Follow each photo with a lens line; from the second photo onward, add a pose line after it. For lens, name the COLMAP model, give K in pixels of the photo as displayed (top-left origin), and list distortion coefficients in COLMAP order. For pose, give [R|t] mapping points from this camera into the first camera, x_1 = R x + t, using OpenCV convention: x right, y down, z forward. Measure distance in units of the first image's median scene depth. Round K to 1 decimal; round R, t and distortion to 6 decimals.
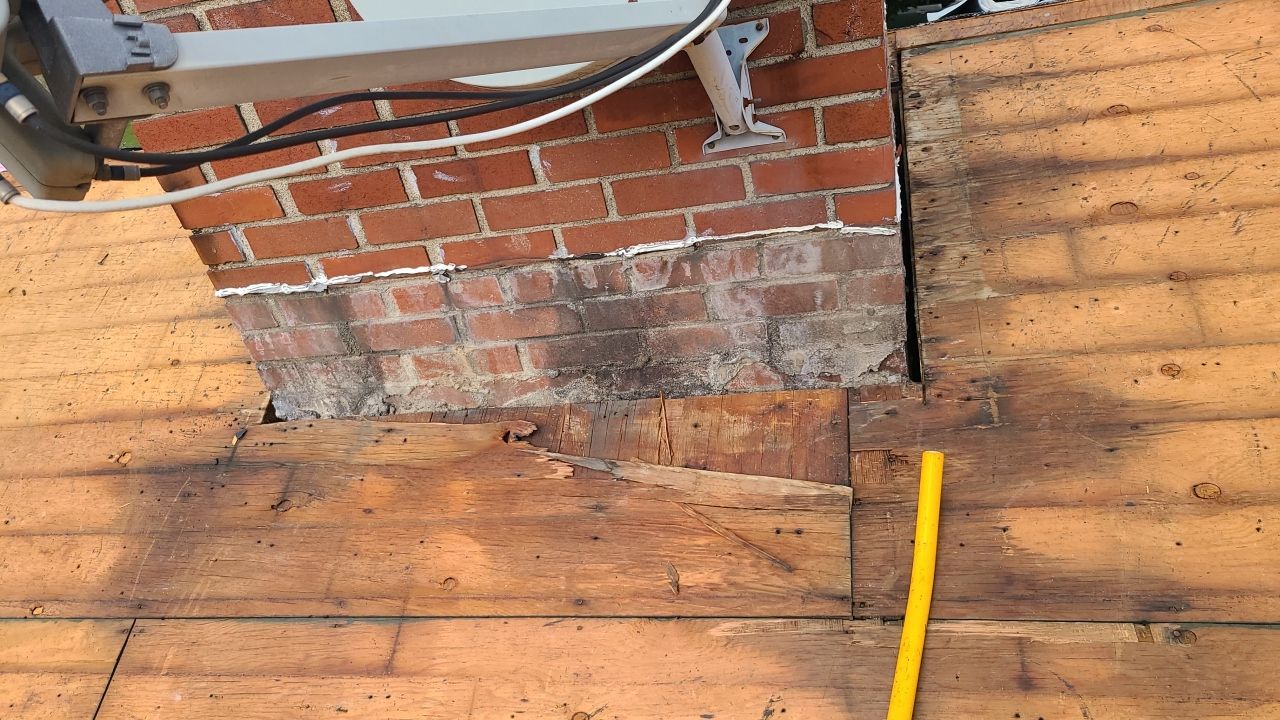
lens RADIAL K [[972.0, 0, 640.9], [0, 972.0, 377.9], [0, 0, 1]] dist [0.044145, -0.035566]
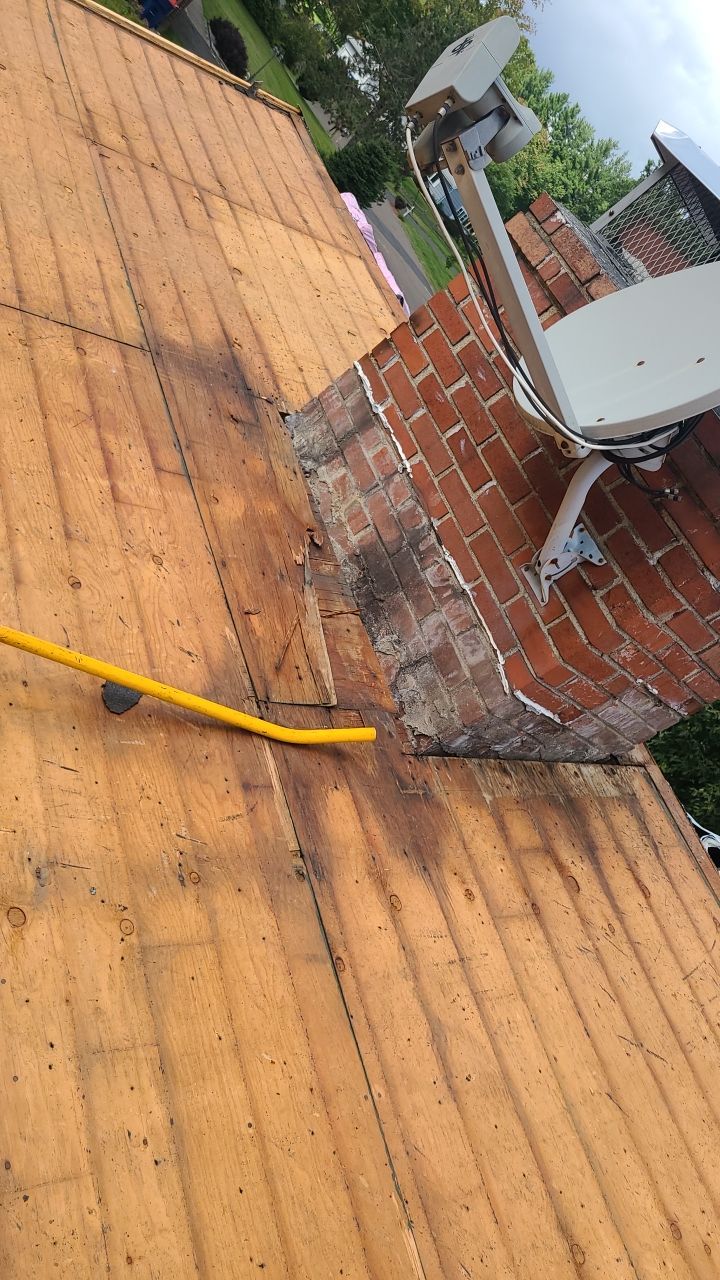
lens RADIAL K [[972.0, 0, 360.0], [0, 972.0, 640.0], [0, 0, 1]] dist [0.044145, -0.035566]
pose [[0.237348, 0.919232, -0.314132, 0.541037], [-0.970707, 0.212005, -0.113055, 0.202616], [-0.037326, 0.331764, 0.942624, -0.397837]]
